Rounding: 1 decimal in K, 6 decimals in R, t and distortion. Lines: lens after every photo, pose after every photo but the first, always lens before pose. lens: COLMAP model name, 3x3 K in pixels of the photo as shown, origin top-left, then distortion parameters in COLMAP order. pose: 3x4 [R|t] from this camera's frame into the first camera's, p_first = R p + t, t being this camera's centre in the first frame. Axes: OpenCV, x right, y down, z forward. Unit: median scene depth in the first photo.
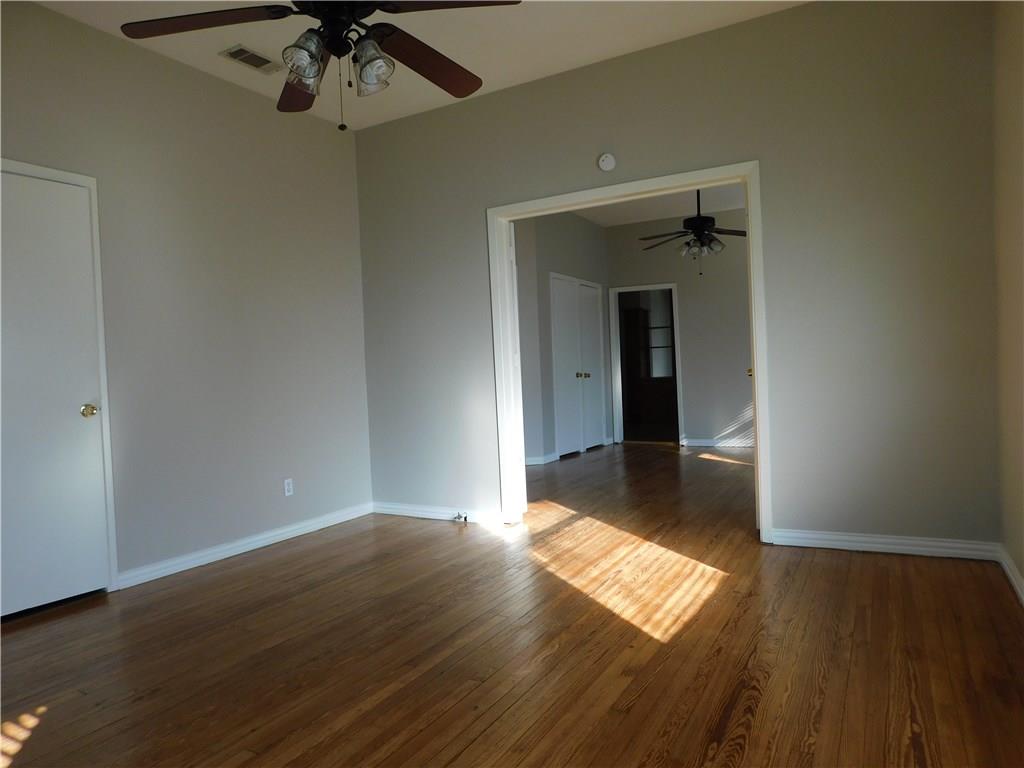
lens RADIAL K [[682.3, 0, 508.2], [0, 682.3, 383.1], [0, 0, 1]] dist [-0.055833, 0.058156]
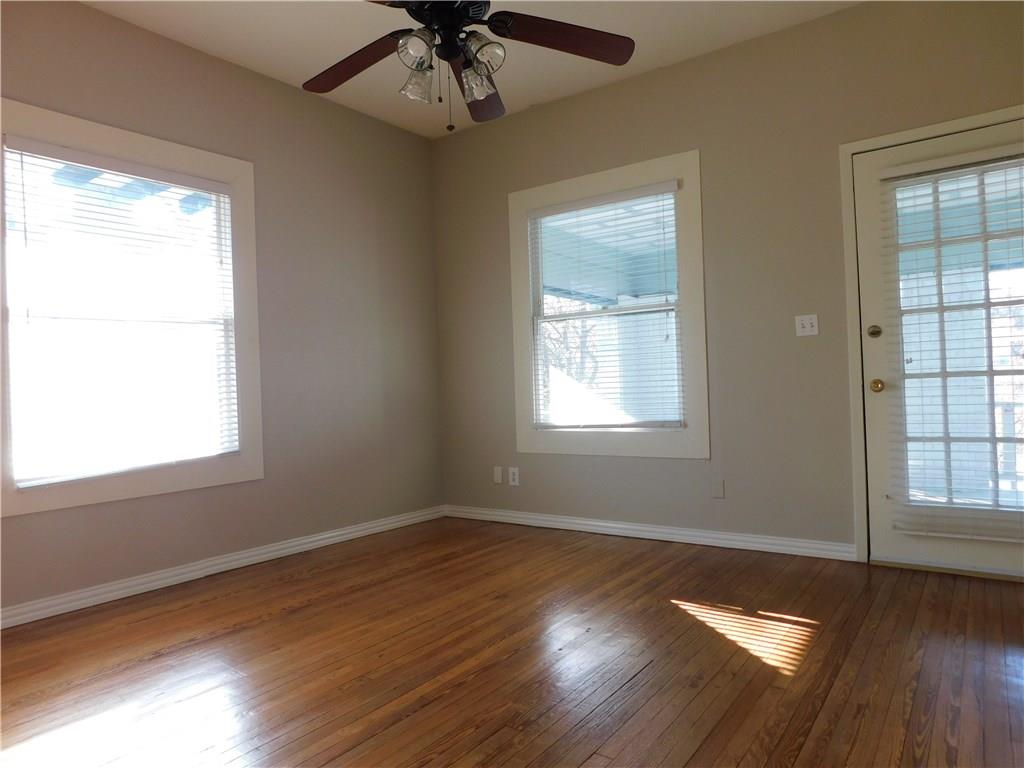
lens RADIAL K [[682.3, 0, 508.2], [0, 682.3, 383.1], [0, 0, 1]] dist [-0.055833, 0.058156]
pose [[-0.991432, 0.077943, 0.104825, -0.422058], [0.080532, 0.996537, 0.020691, -0.009309], [-0.102849, 0.028956, -0.994275, 2.085577]]
